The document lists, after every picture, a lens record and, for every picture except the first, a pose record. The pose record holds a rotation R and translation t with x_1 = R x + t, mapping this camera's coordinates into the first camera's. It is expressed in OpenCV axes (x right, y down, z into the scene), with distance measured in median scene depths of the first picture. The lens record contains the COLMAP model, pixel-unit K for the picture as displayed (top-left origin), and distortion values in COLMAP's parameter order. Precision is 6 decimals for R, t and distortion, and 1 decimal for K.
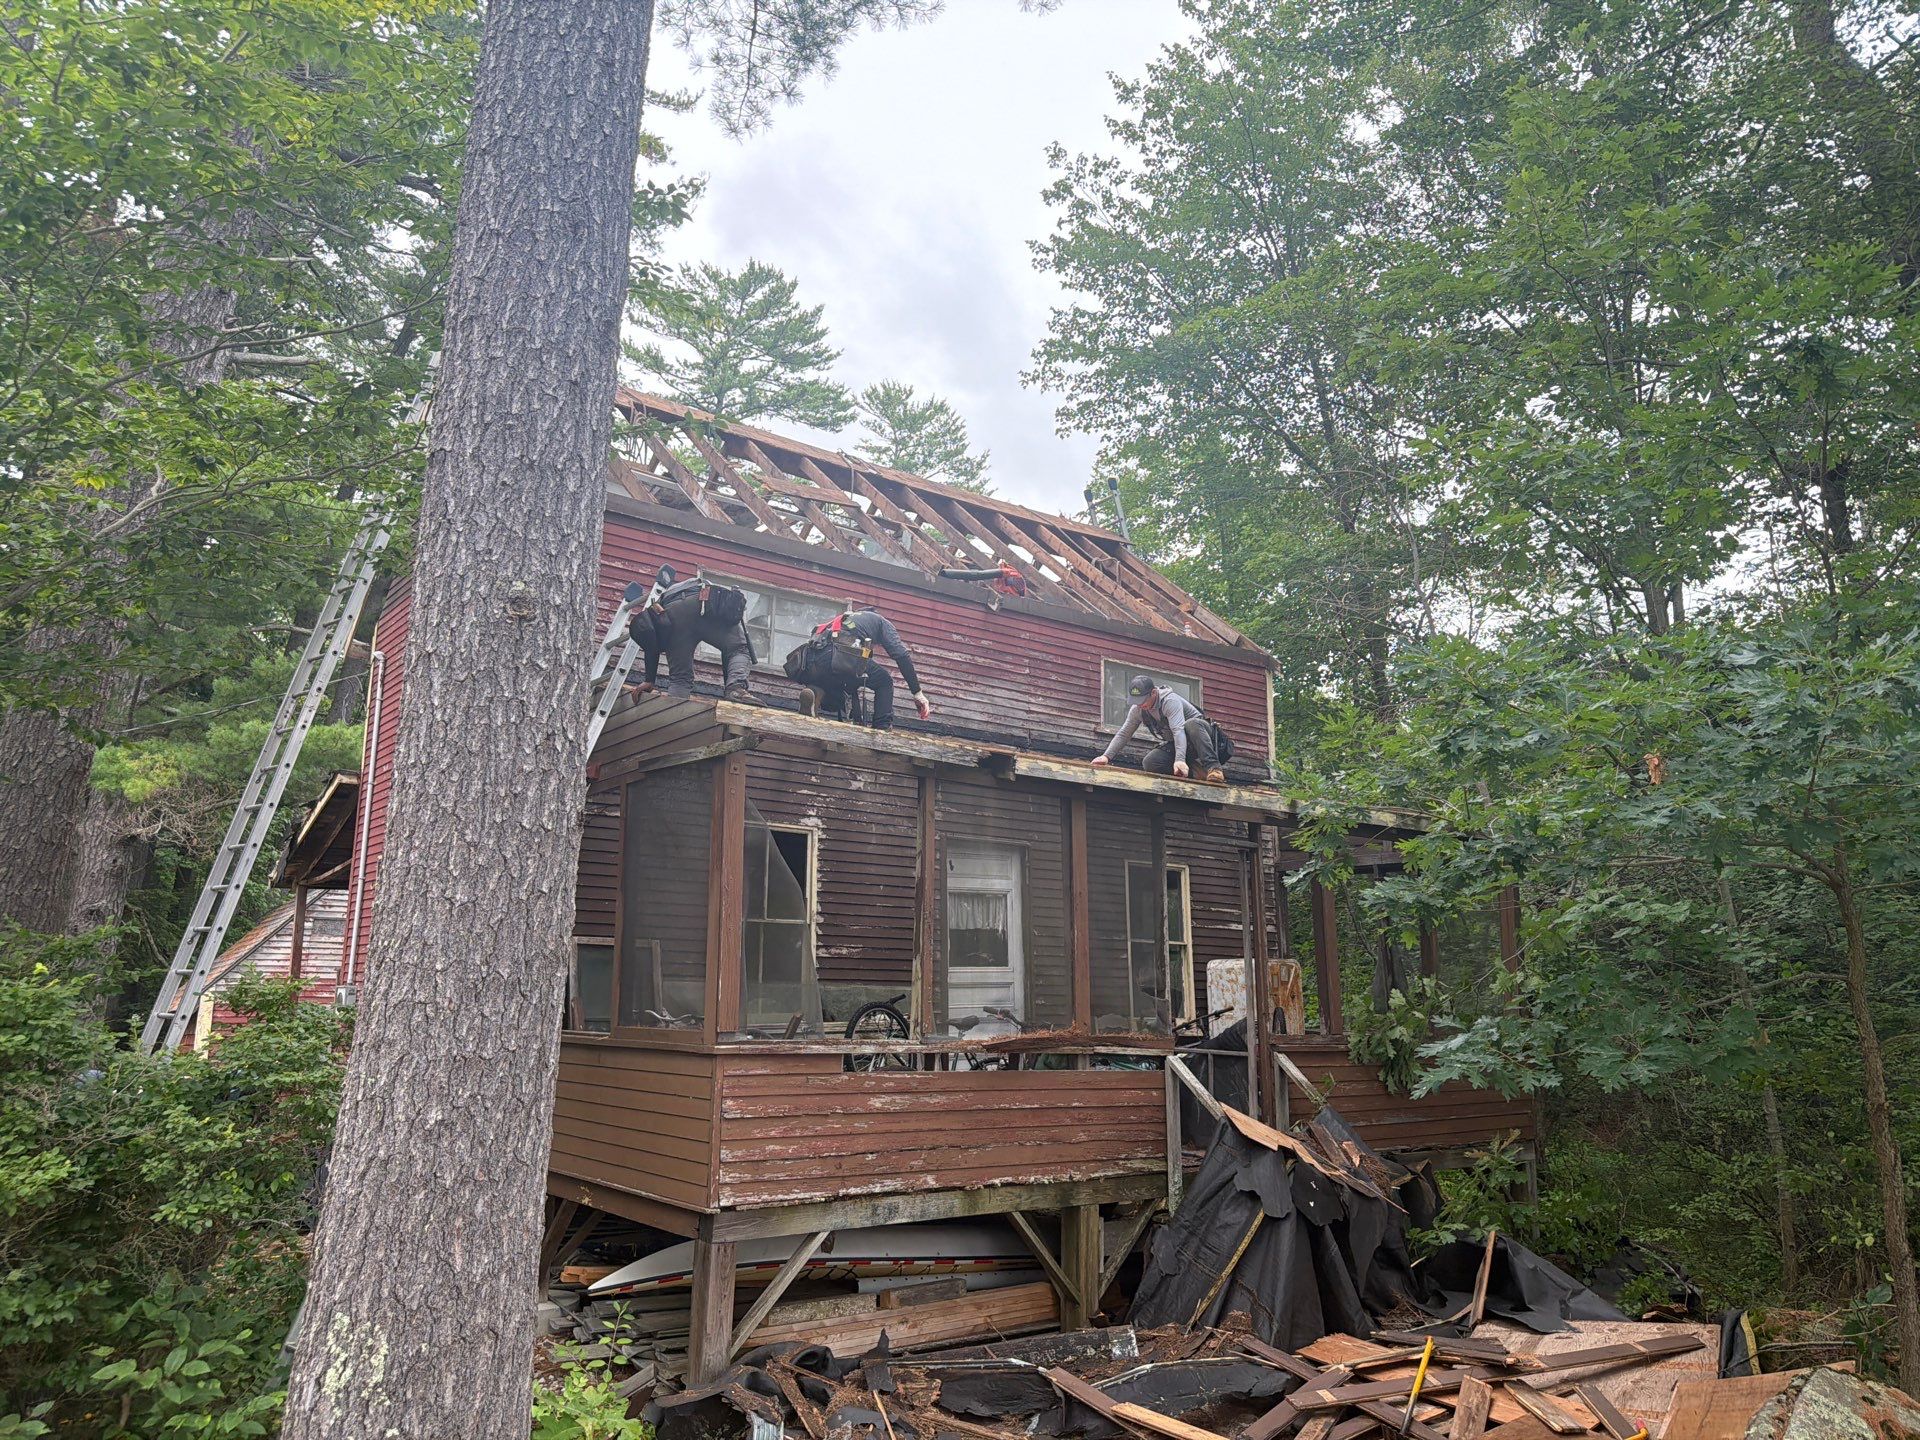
lens RADIAL K [[1384.5, 0, 972.2], [0, 1384.5, 706.9], [0, 0, 1]] dist [0.190368, -0.362156]
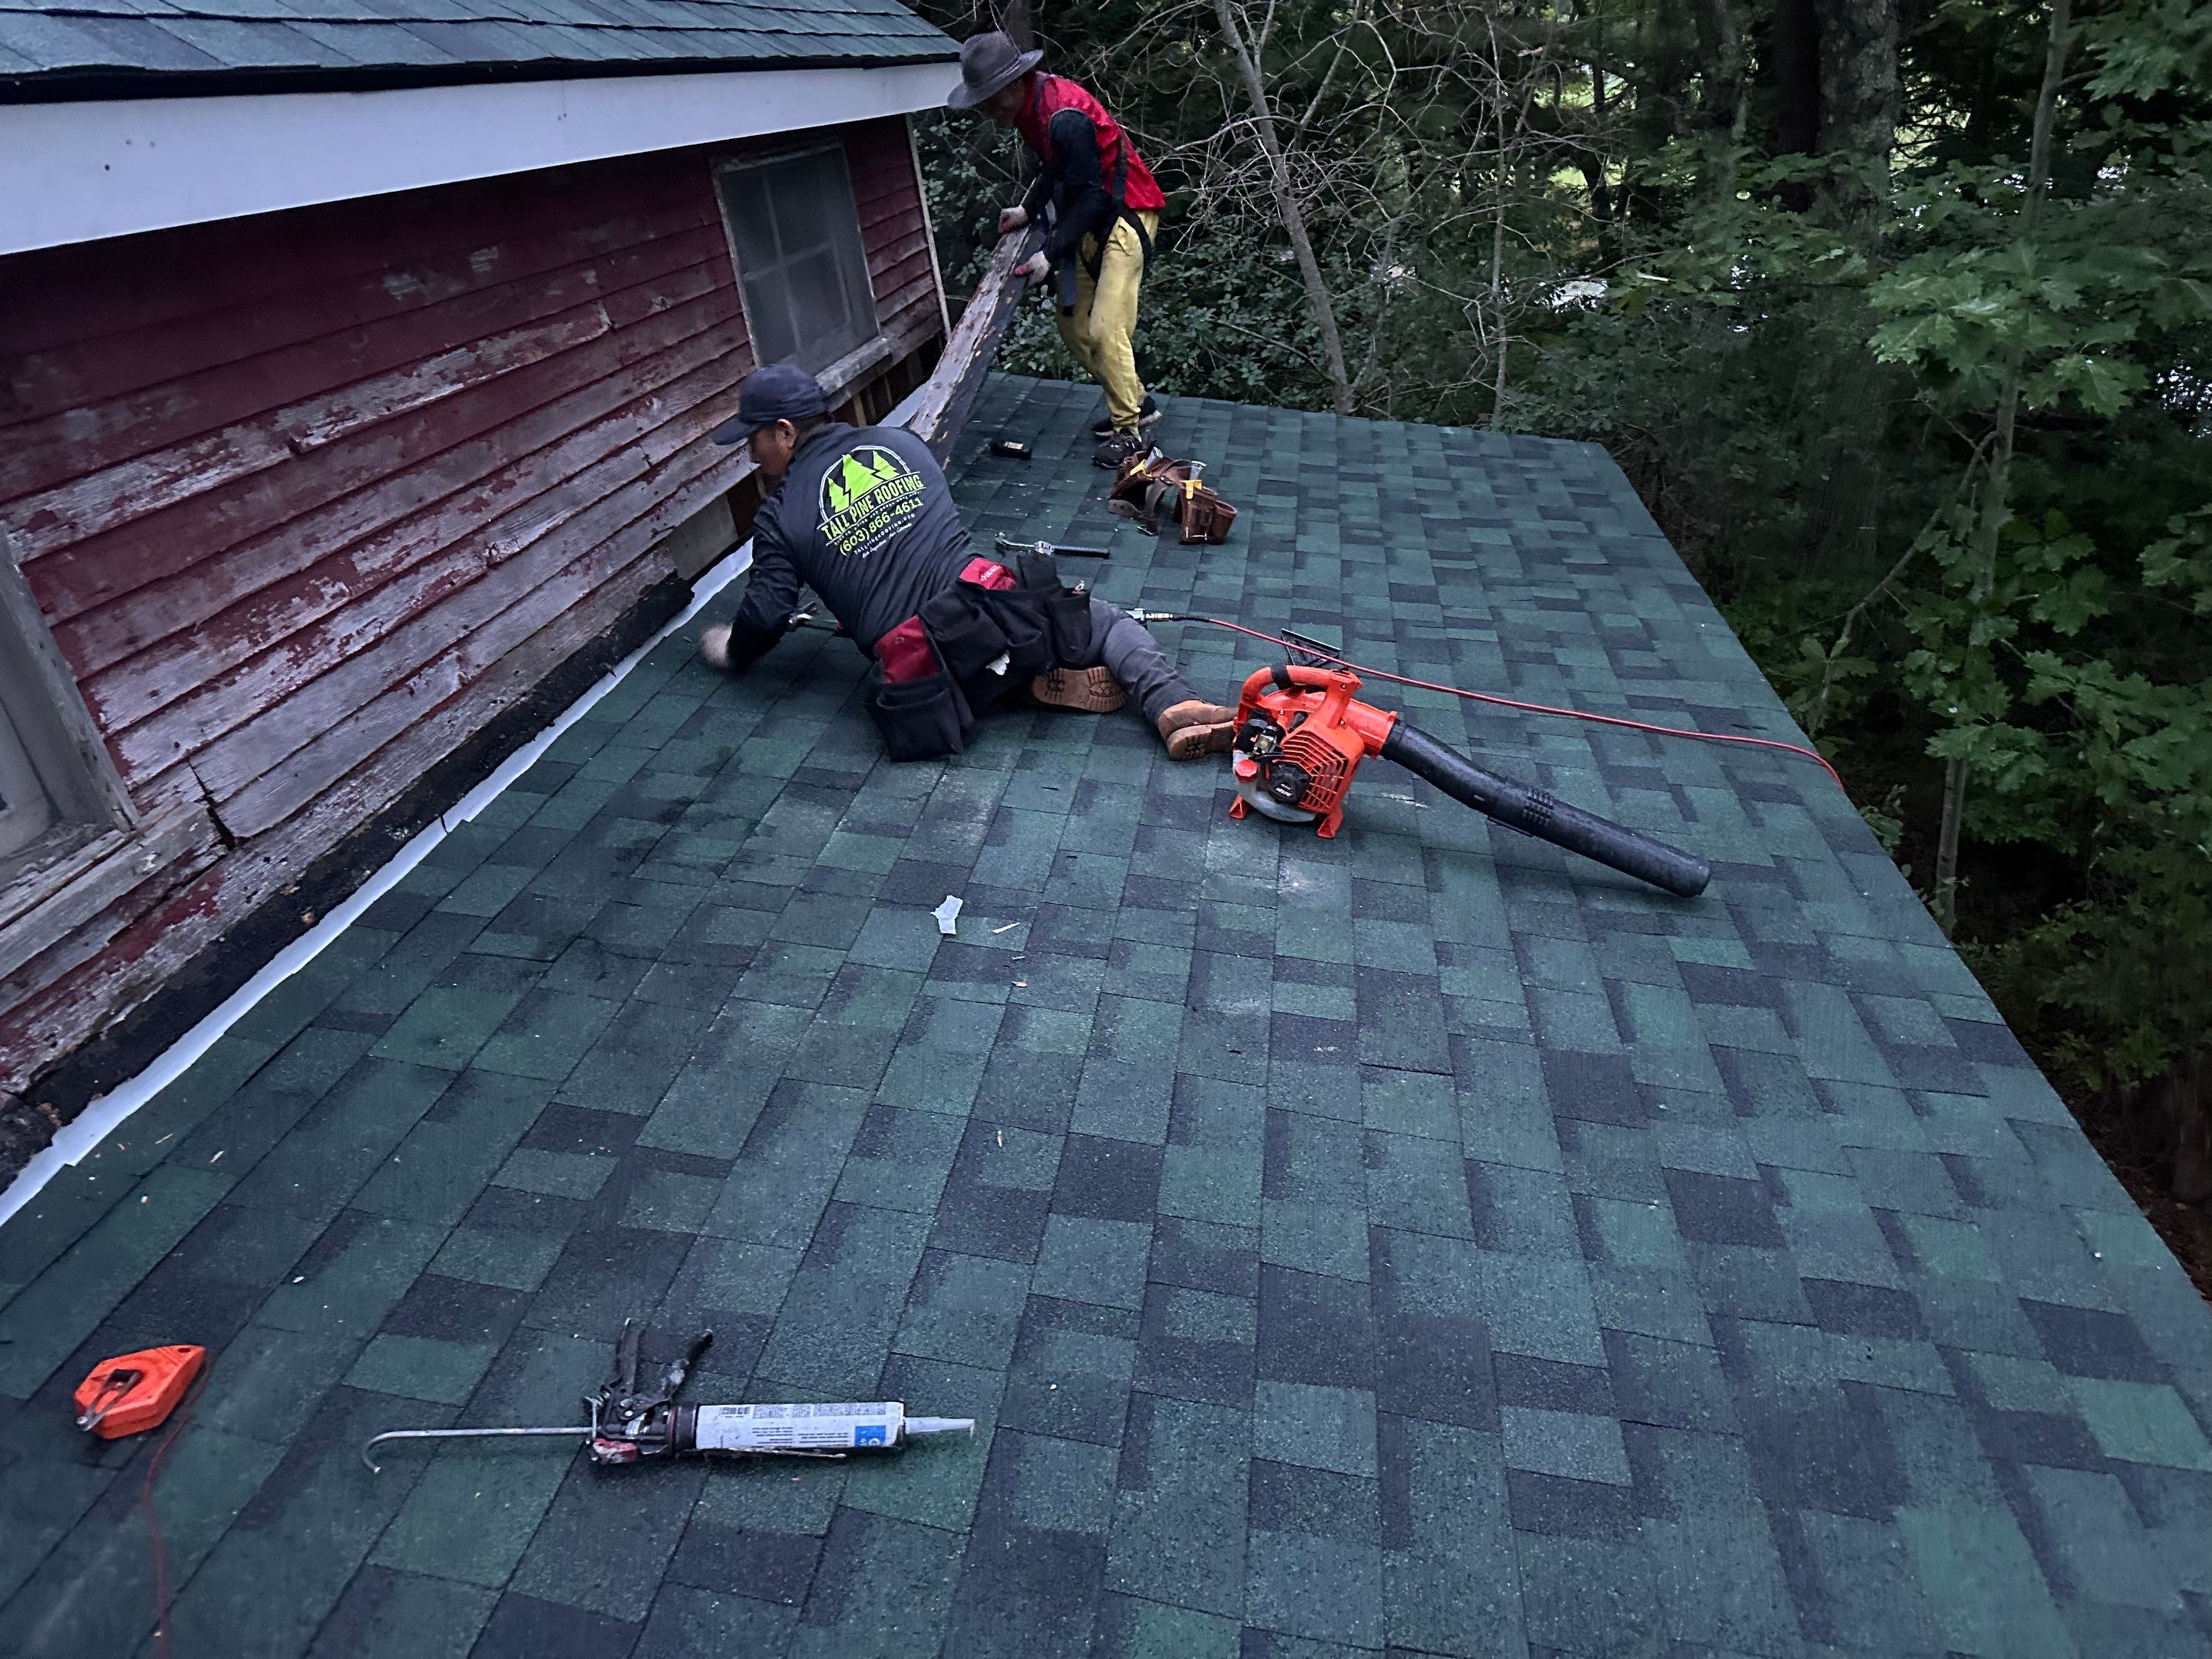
lens RADIAL K [[1592.6, 0, 1106.0], [0, 1592.6, 829.5], [0, 0, 1]] dist [0.030236, -0.001861]
pose [[0.688192, -0.414024, 0.595799, -0.119263], [0.005369, 0.824076, 0.566454, -0.122196], [-0.725509, -0.386630, 0.569345, 0.761401]]
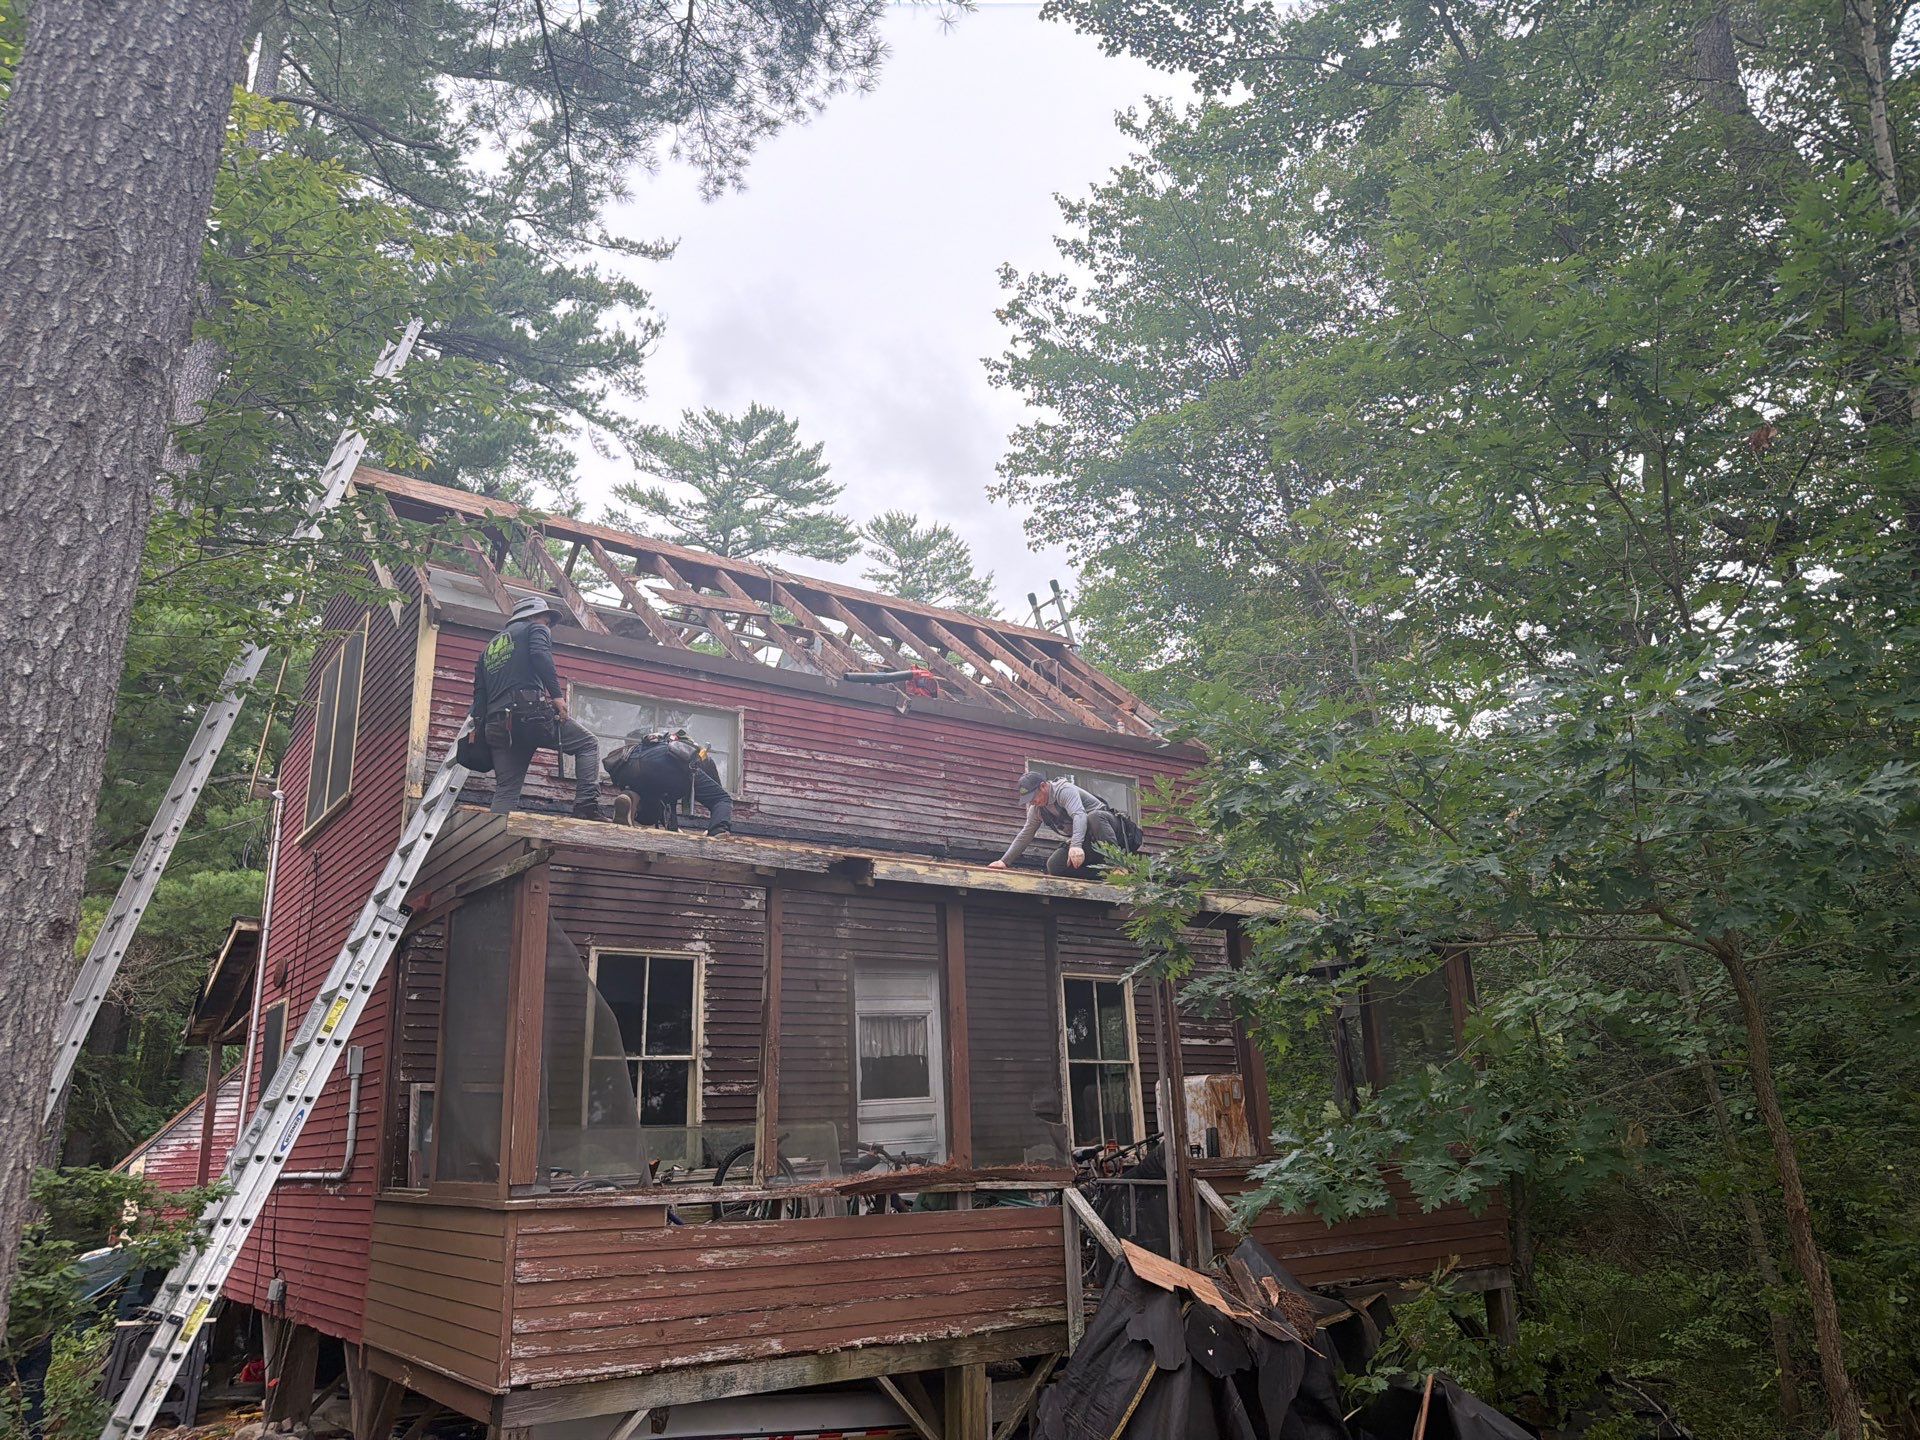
lens RADIAL K [[1384.5, 0, 972.2], [0, 1384.5, 706.9], [0, 0, 1]] dist [0.190368, -0.362156]
pose [[0.998715, -0.047261, -0.018306, 0.084005], [0.045440, 0.994940, -0.089610, 0.014276], [0.022449, 0.088663, 0.995809, 0.050243]]
